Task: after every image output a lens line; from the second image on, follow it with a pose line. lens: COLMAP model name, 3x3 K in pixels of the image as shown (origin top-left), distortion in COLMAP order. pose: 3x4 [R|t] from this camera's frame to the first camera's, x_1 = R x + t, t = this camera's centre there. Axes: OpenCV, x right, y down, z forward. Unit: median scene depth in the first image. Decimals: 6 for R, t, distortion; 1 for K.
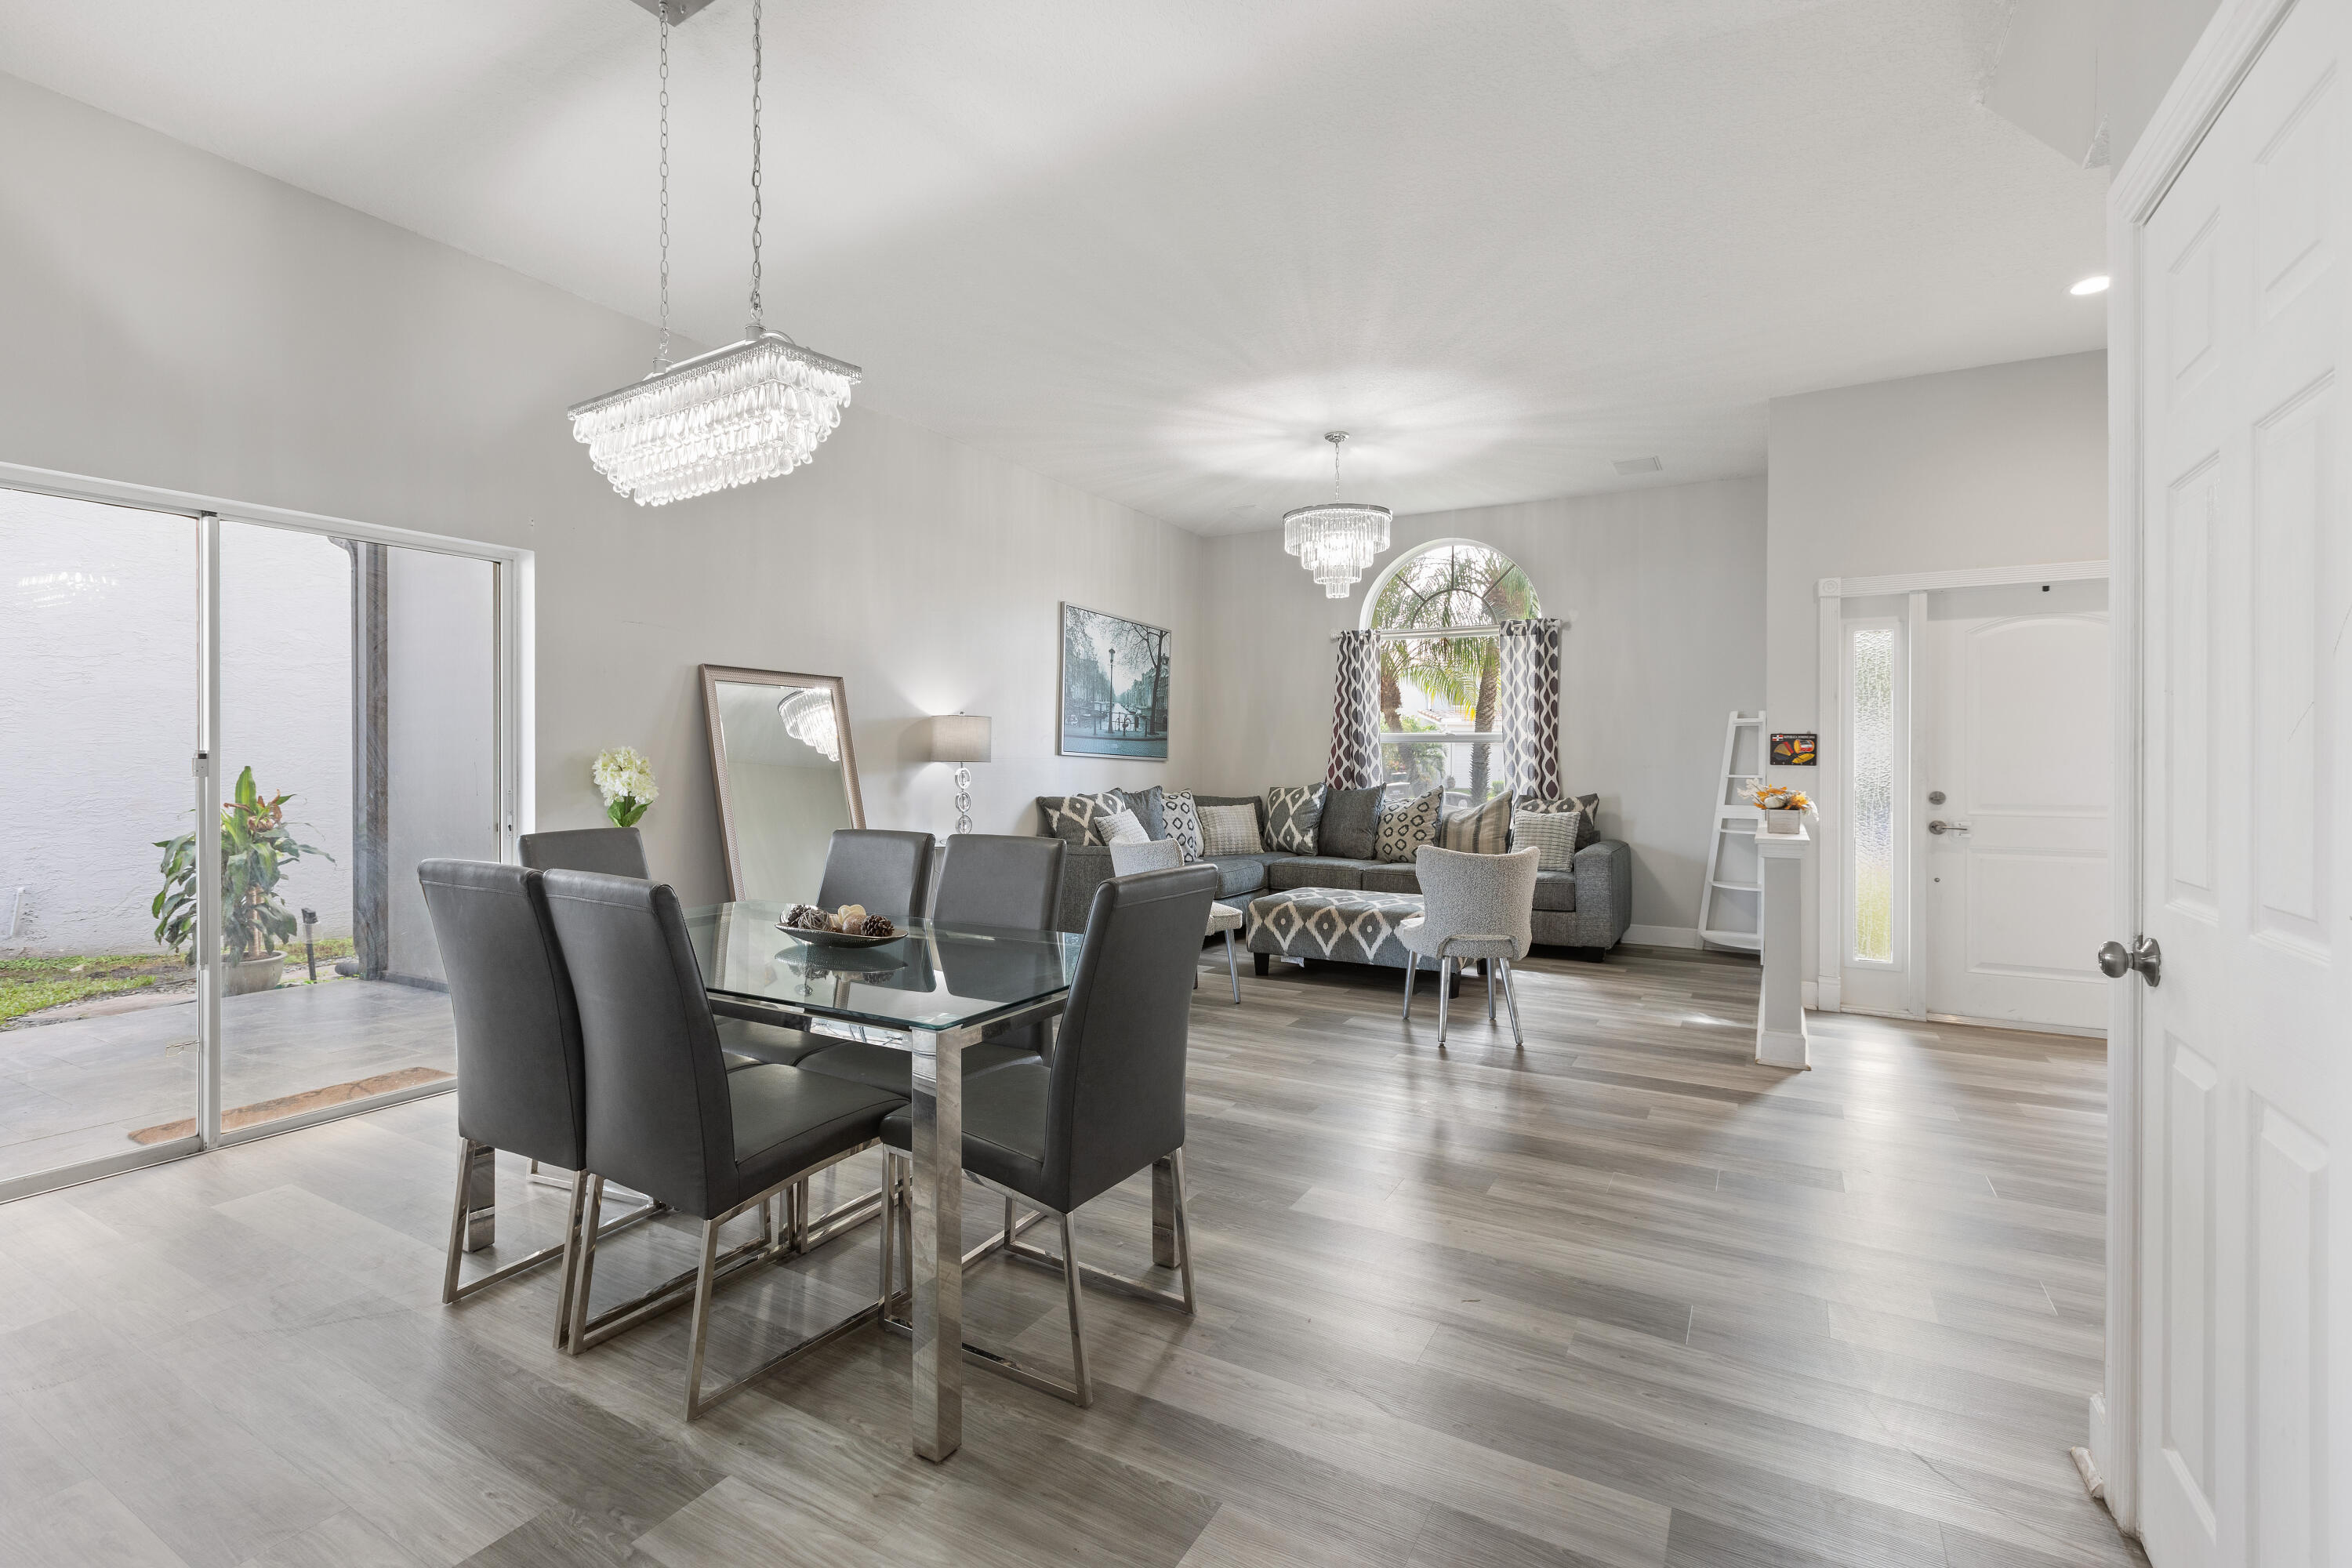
lens RADIAL K [[1058.4, 0, 1145.8], [0, 1058.4, 759.3], [0, 0, 1]] dist [0.002196, -0.000769]
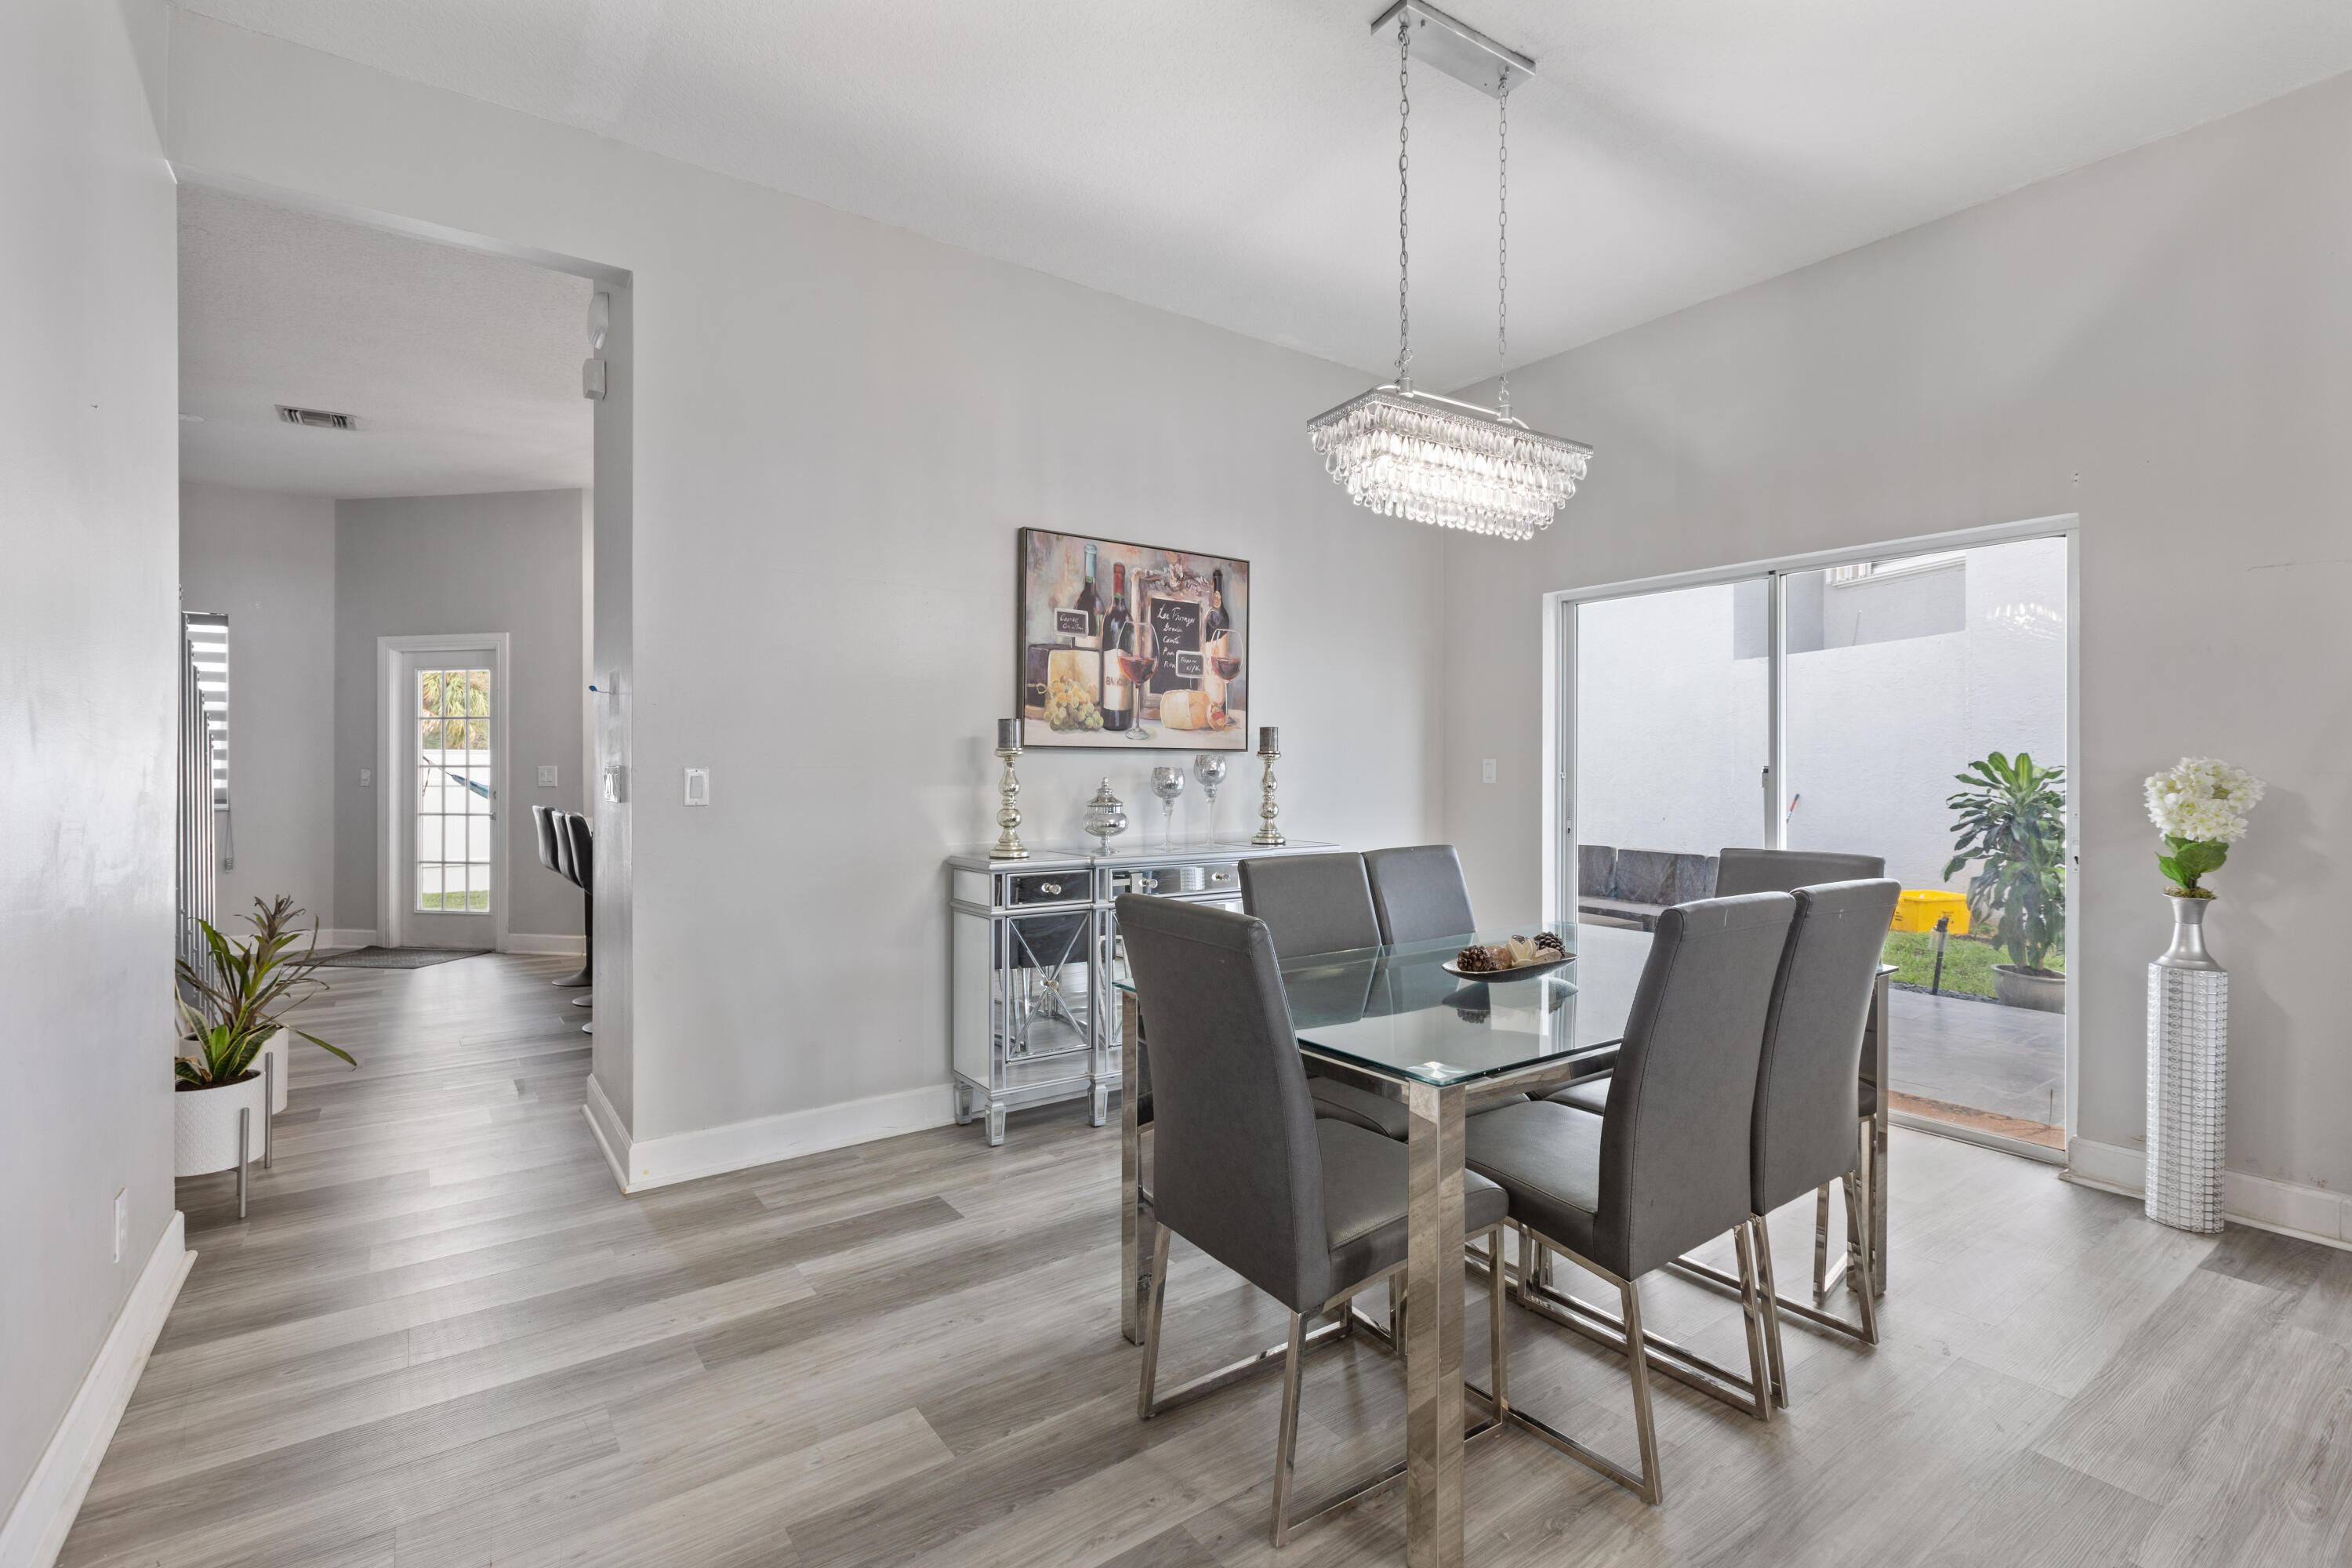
lens RADIAL K [[1058.4, 0, 1161.0], [0, 1058.4, 771.0], [0, 0, 1]] dist [0.002196, -0.000769]
pose [[-0.406687, -0.003218, -0.913562, 0.233504], [-0.004315, 0.999989, -0.001602, -0.000118], [0.913558, 0.003290, -0.406696, 0.387513]]
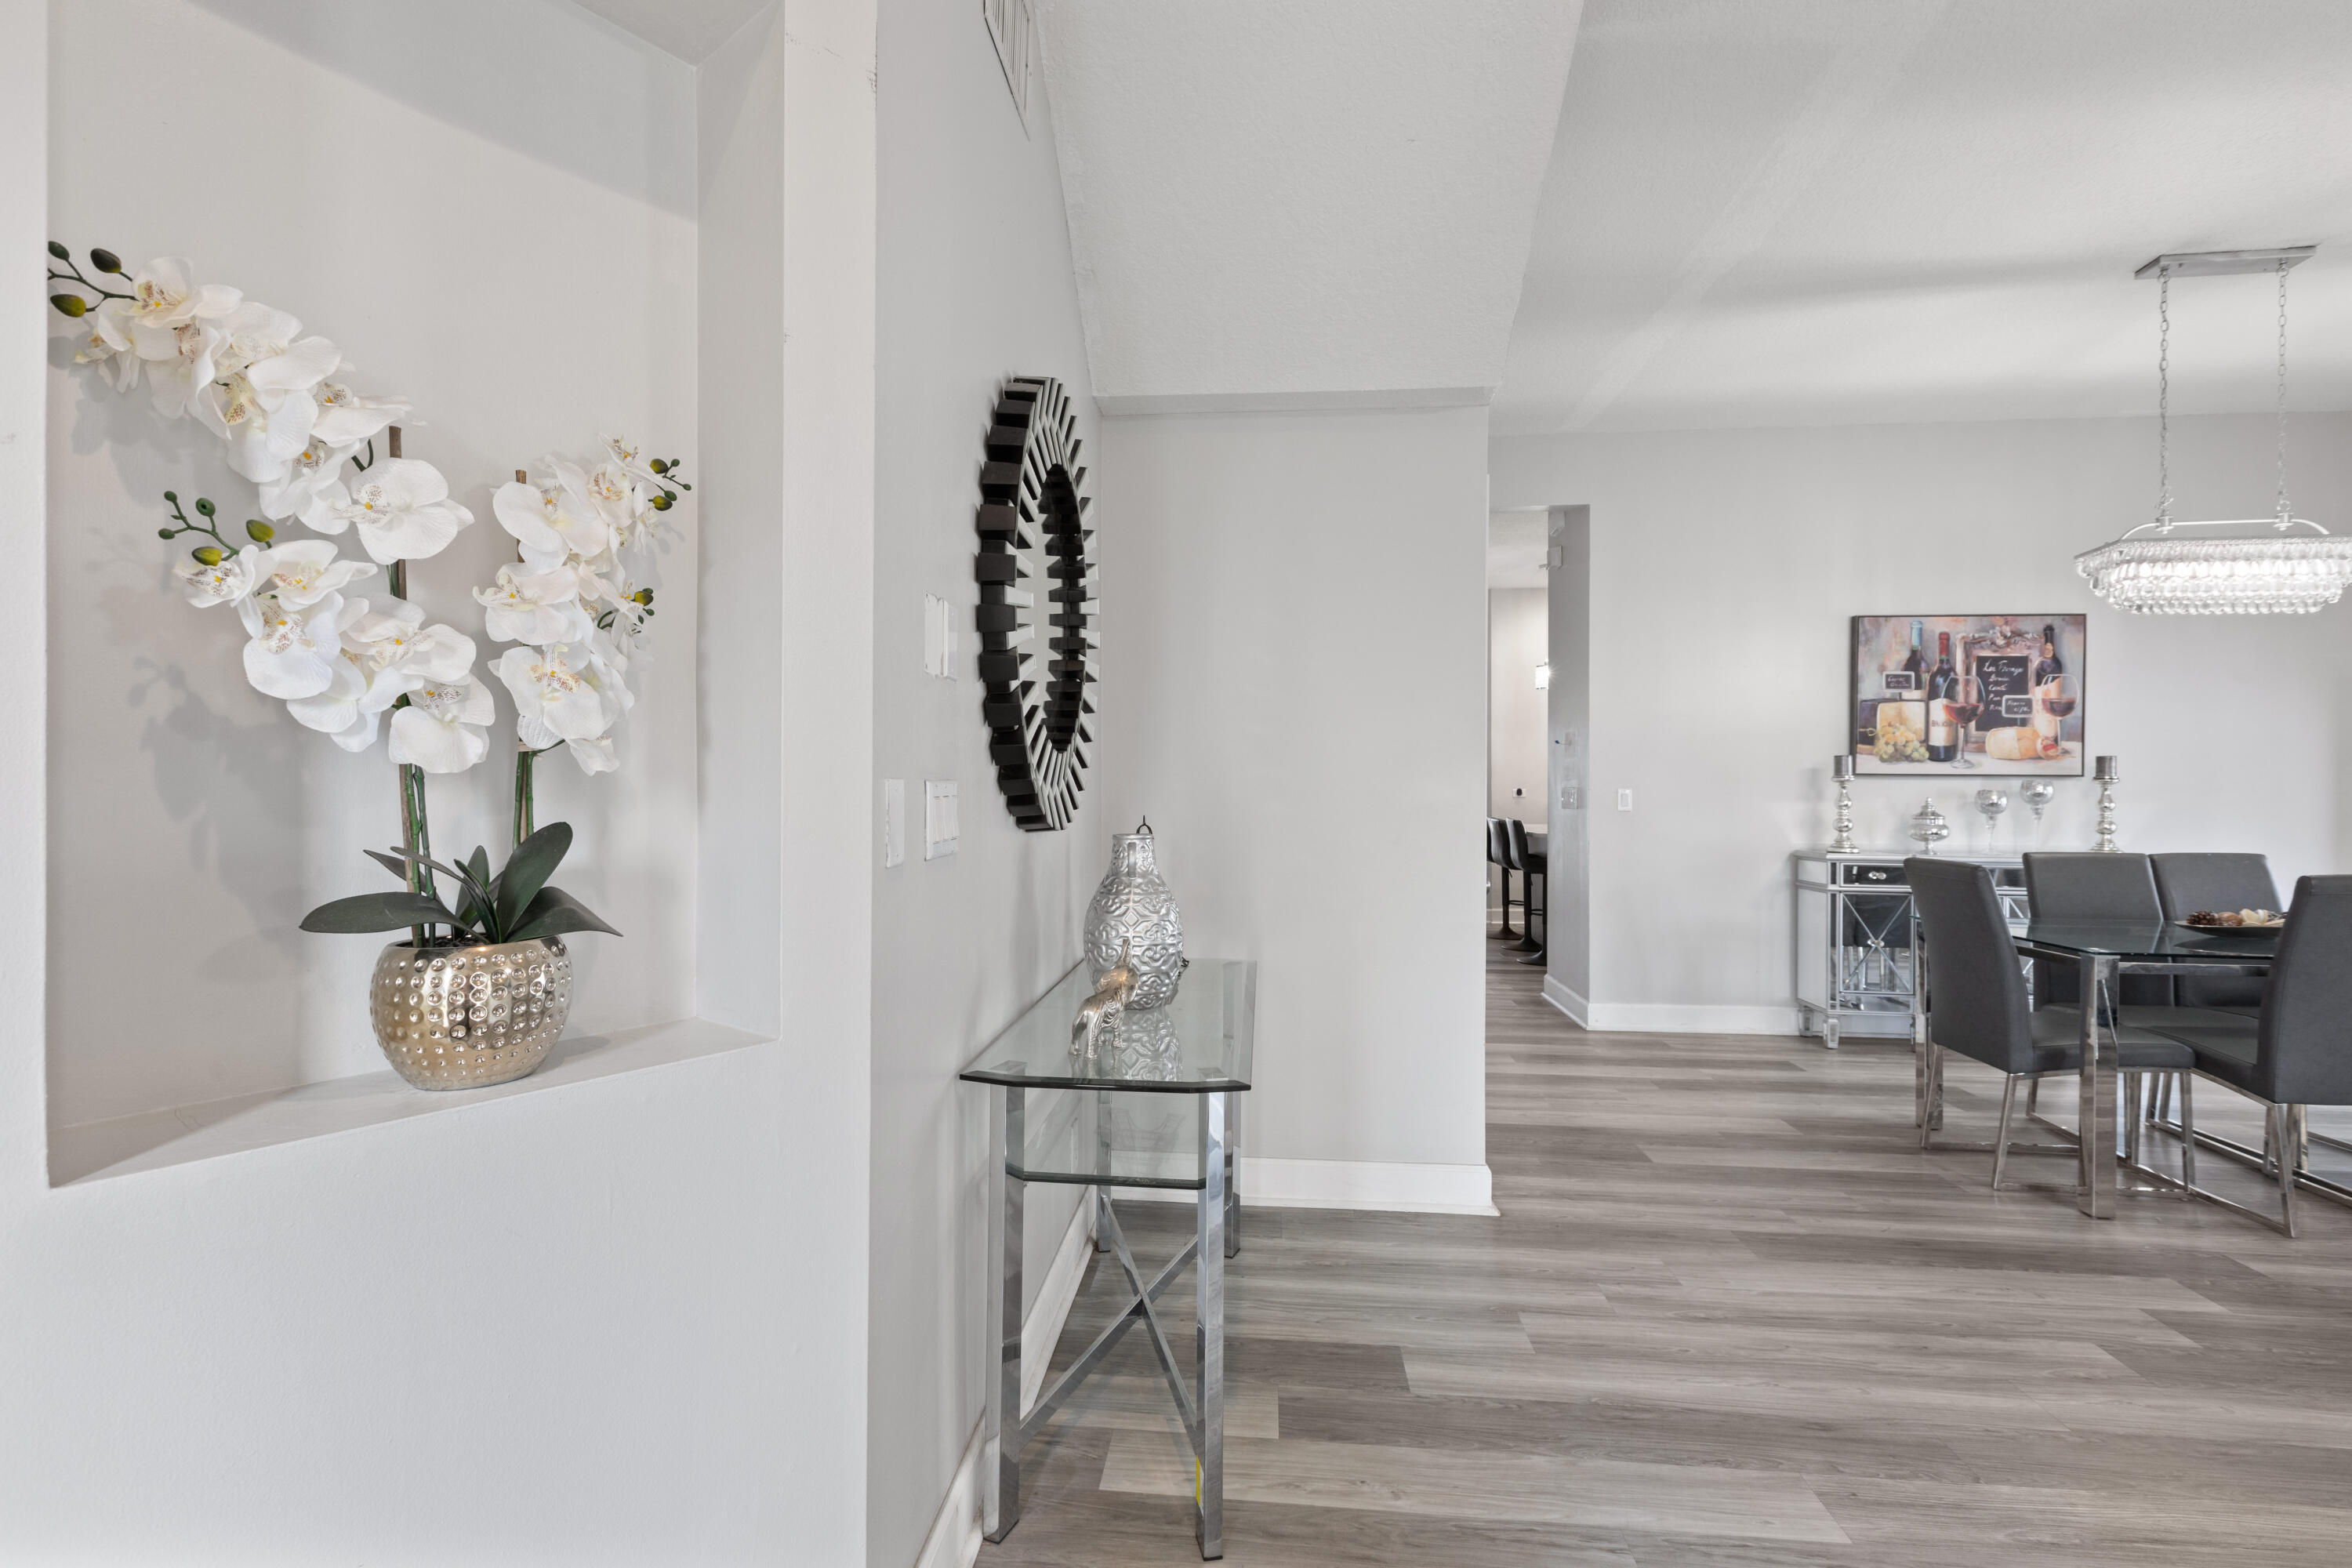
lens RADIAL K [[1058.4, 0, 1169.5], [0, 1058.4, 783.9], [0, 0, 1]] dist [0.002196, -0.000769]
pose [[-0.908211, -0.011639, -0.418350, 0.516237], [-0.010093, 0.999932, -0.005909, 0.002661], [0.418390, -0.001144, -0.908267, 0.576881]]
